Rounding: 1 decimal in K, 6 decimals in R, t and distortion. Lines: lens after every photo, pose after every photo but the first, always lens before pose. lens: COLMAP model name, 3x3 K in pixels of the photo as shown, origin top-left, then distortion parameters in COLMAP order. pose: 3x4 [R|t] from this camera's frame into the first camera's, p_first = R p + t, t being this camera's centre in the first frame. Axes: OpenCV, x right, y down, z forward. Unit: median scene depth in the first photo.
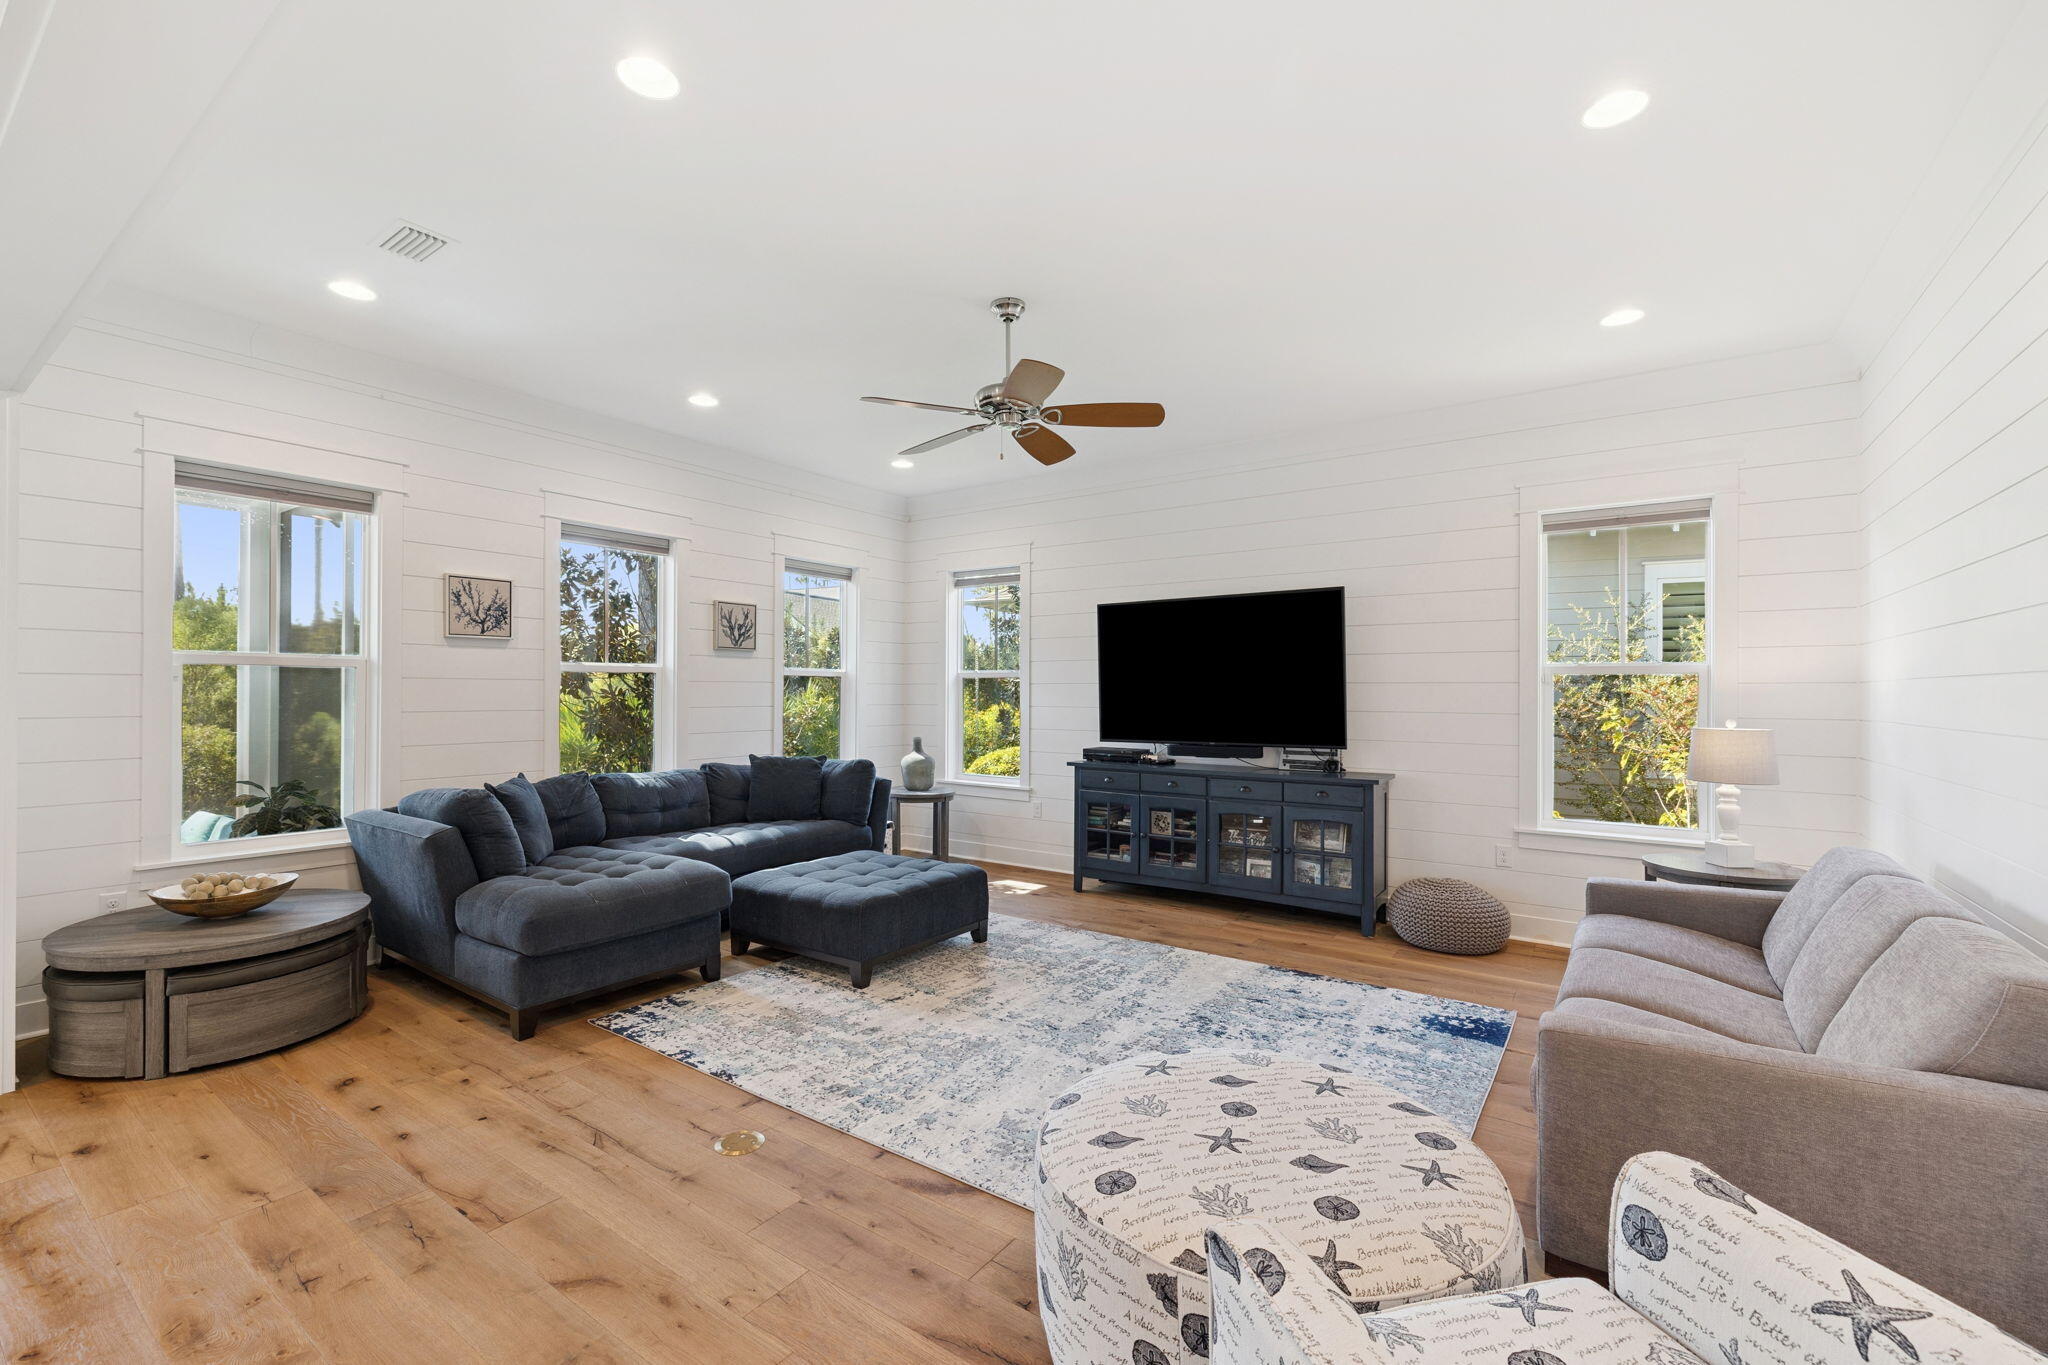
lens RADIAL K [[861.9, 0, 1024.8], [0, 861.9, 682.8], [0, 0, 1]] dist [-0.000299, 0.000531]
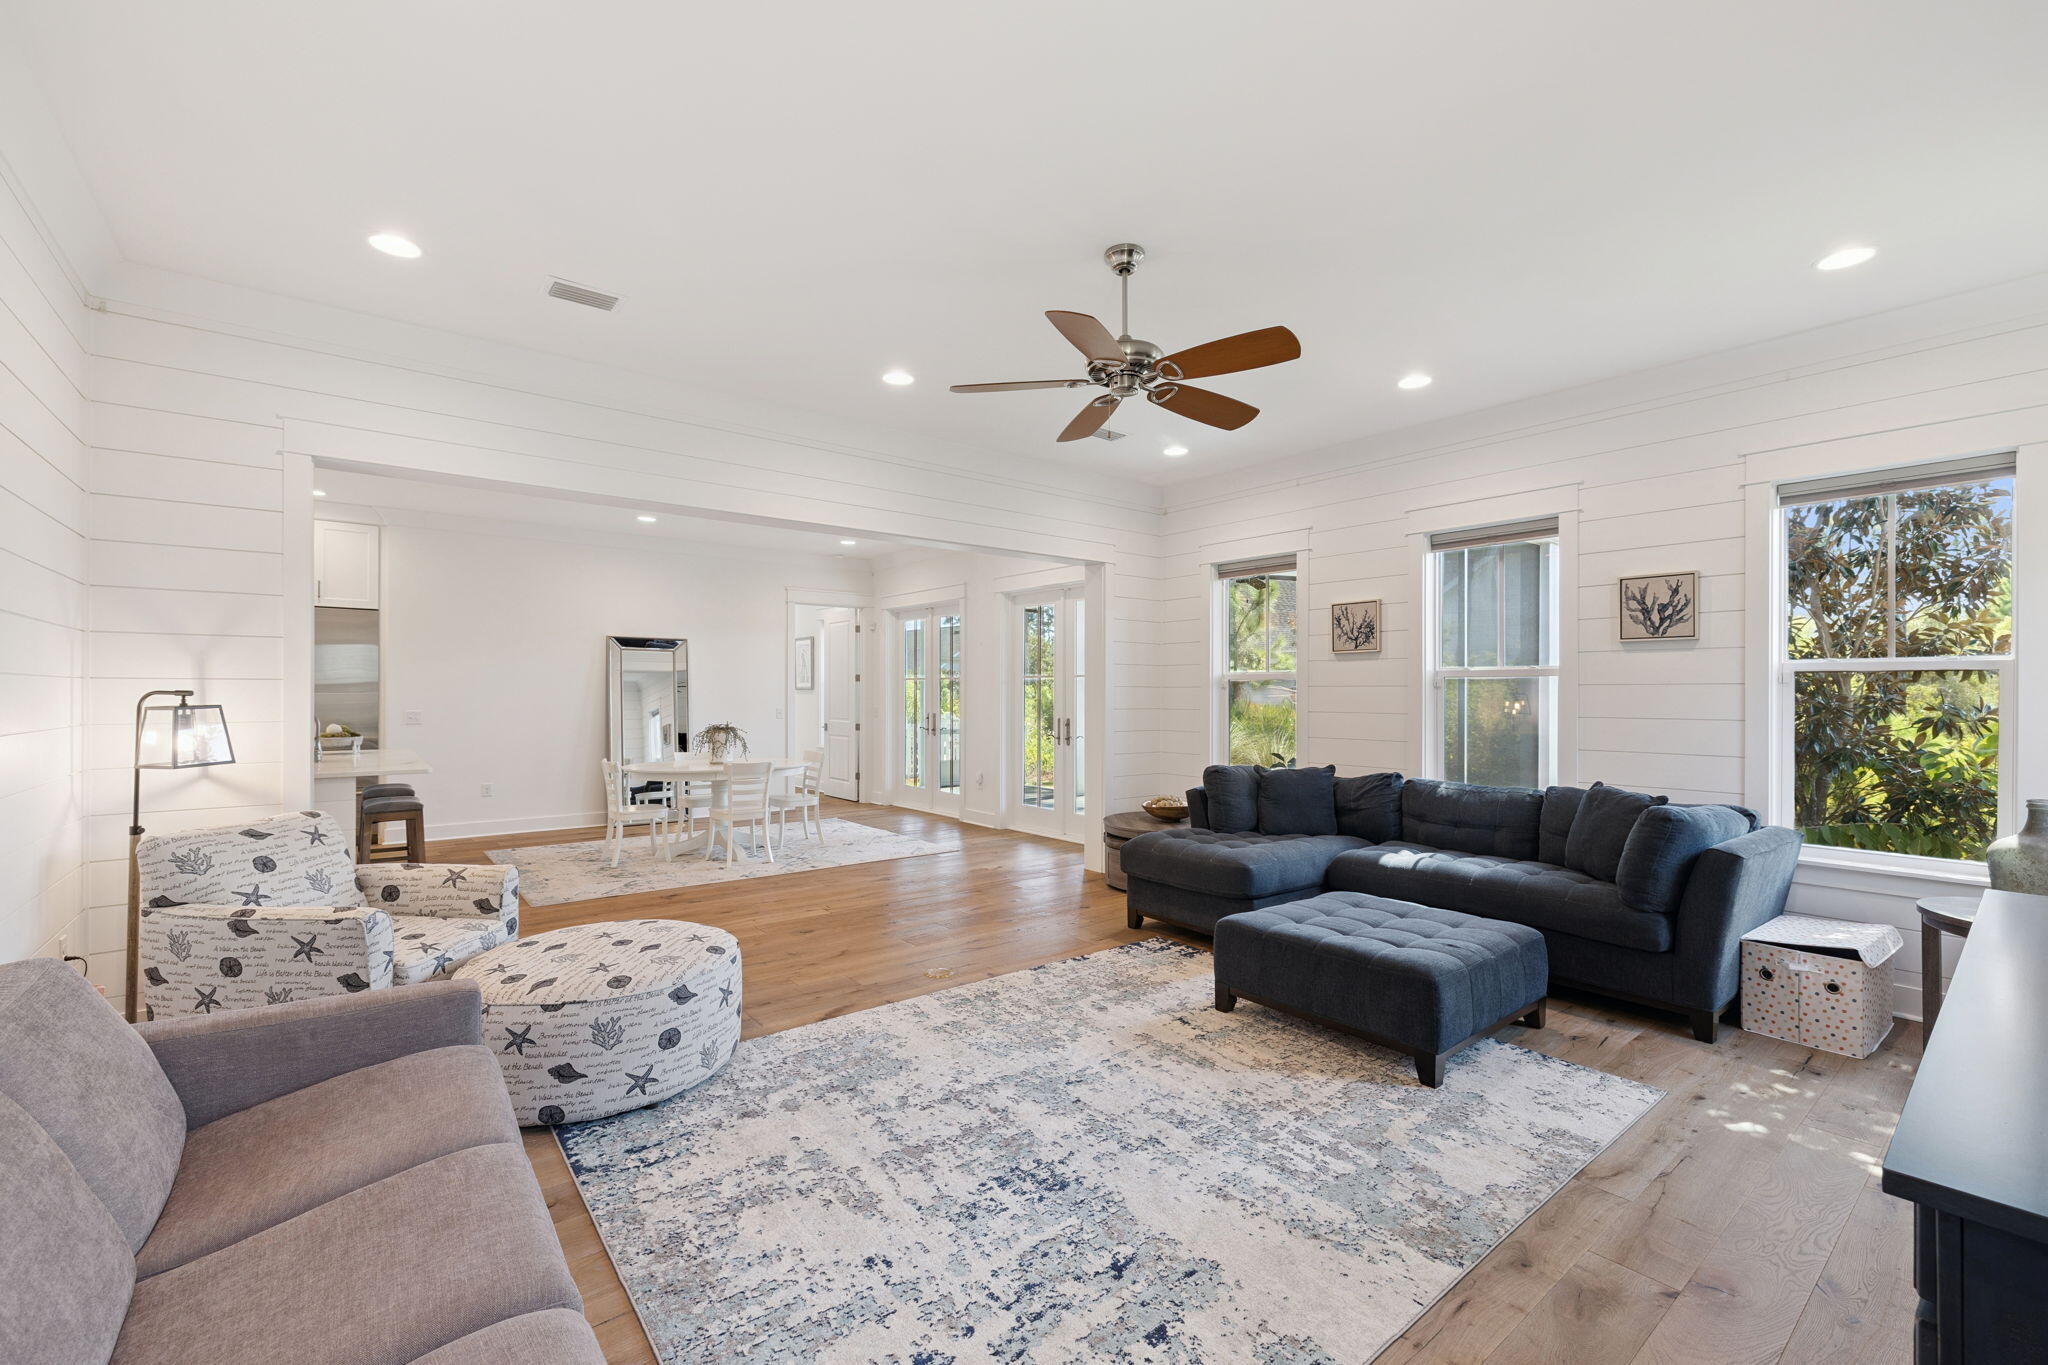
lens RADIAL K [[861.9, 0, 1016.2], [0, 861.9, 692.9], [0, 0, 1]] dist [-0.000299, 0.000531]
pose [[-0.286531, -0.003757, -0.958064, 0.827216], [0.005987, 0.999966, -0.005711, 0.011115], [0.958052, -0.007372, -0.286498, 1.120392]]
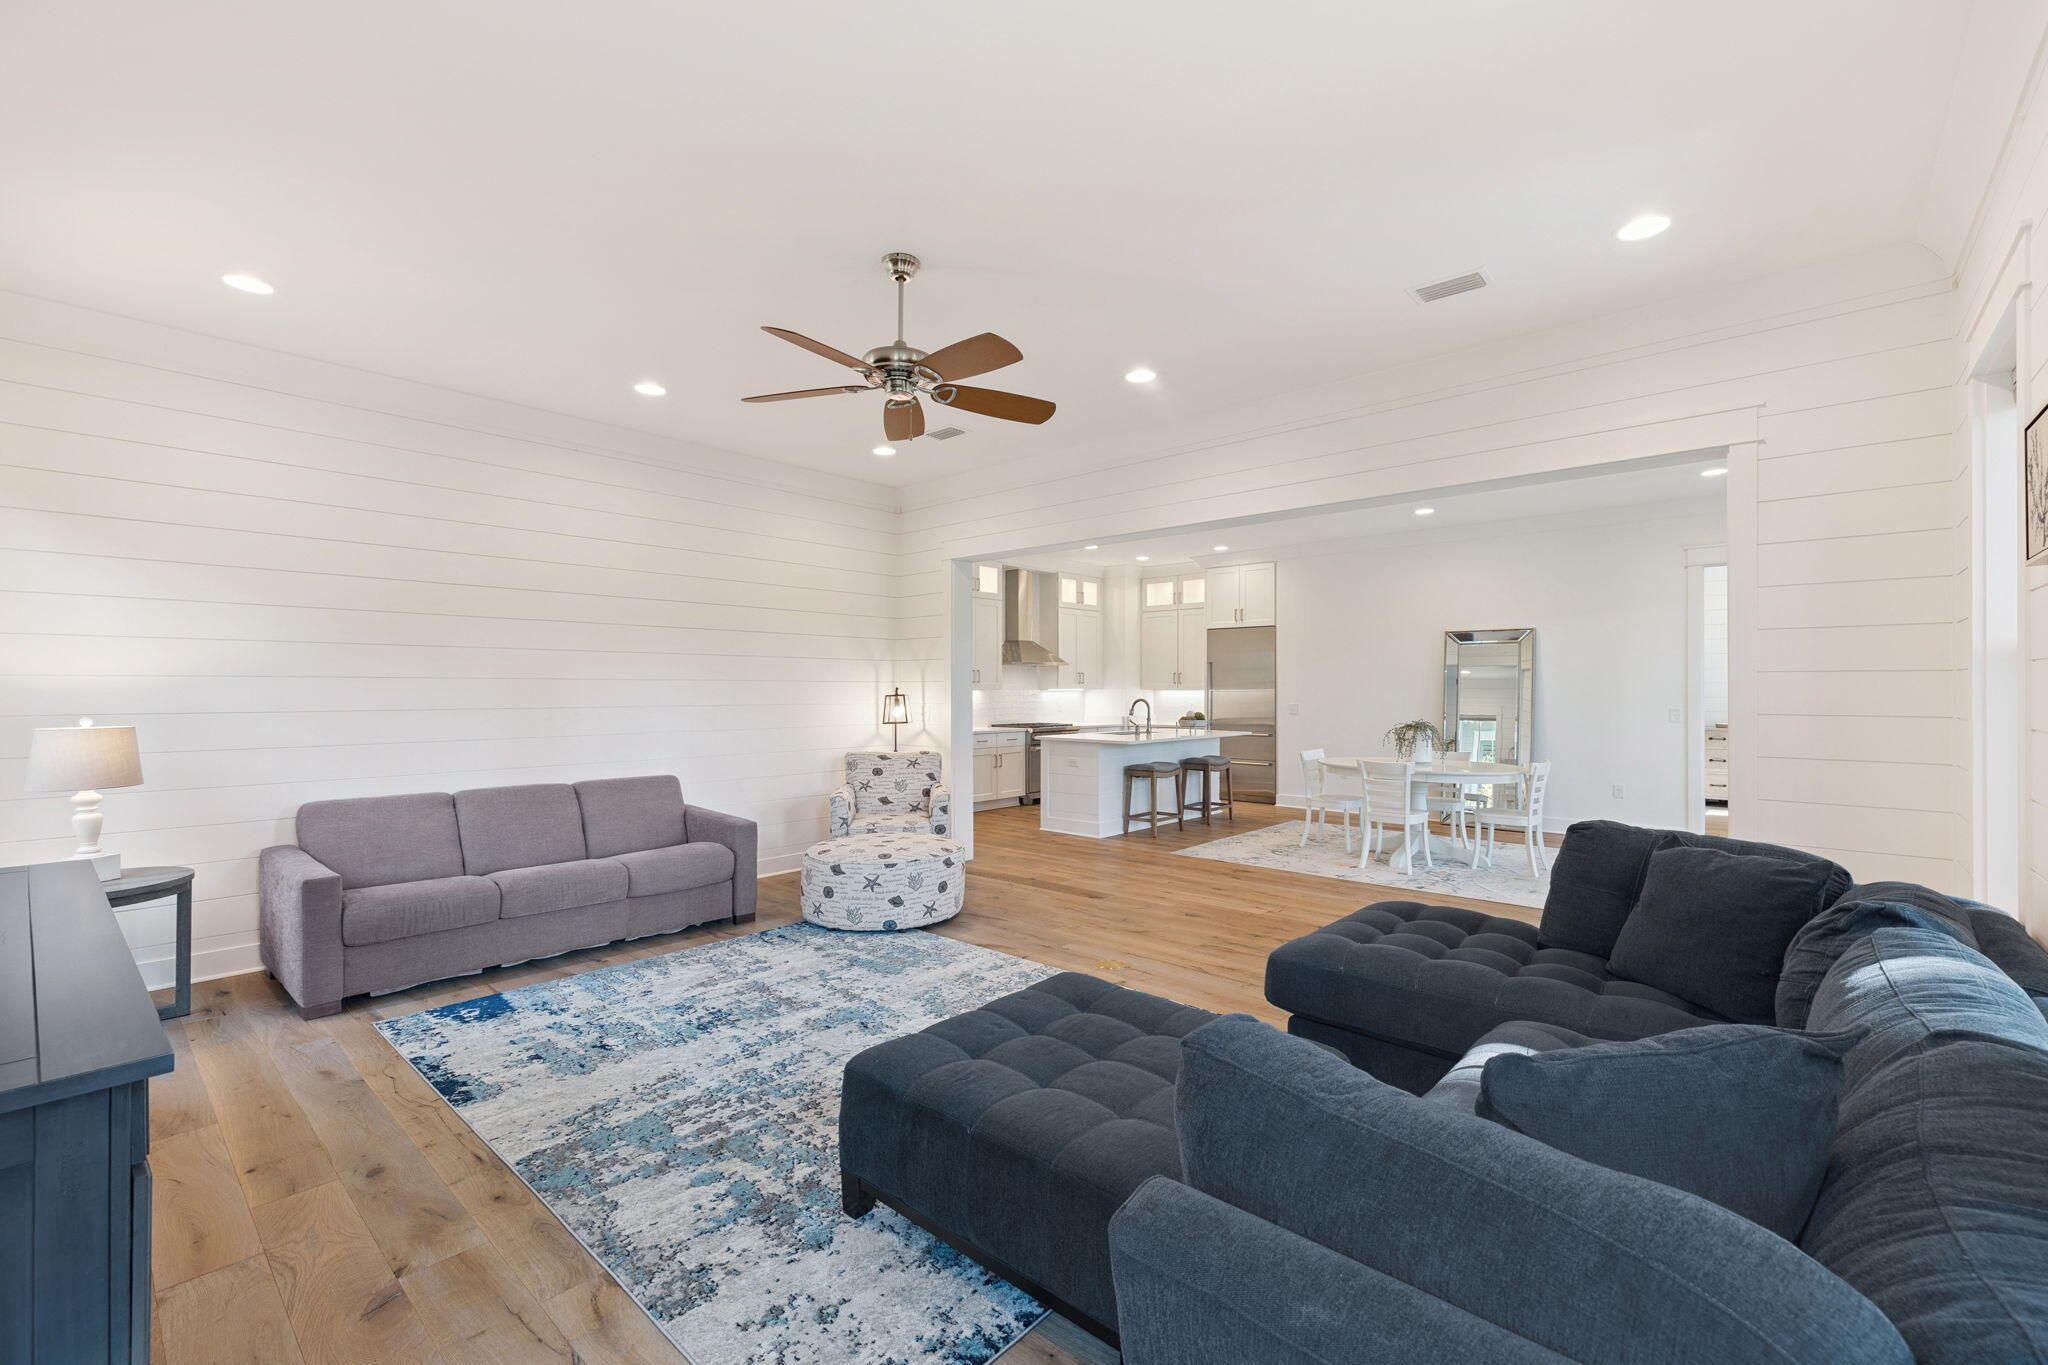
lens RADIAL K [[861.9, 0, 1019.6], [0, 861.9, 690.1], [0, 0, 1]] dist [-0.000299, 0.000531]
pose [[-0.992398, -0.002170, 0.123054, -0.250202], [-0.003488, 0.999939, -0.010499, 0.022156], [-0.123023, -0.010848, -0.992344, 1.843477]]
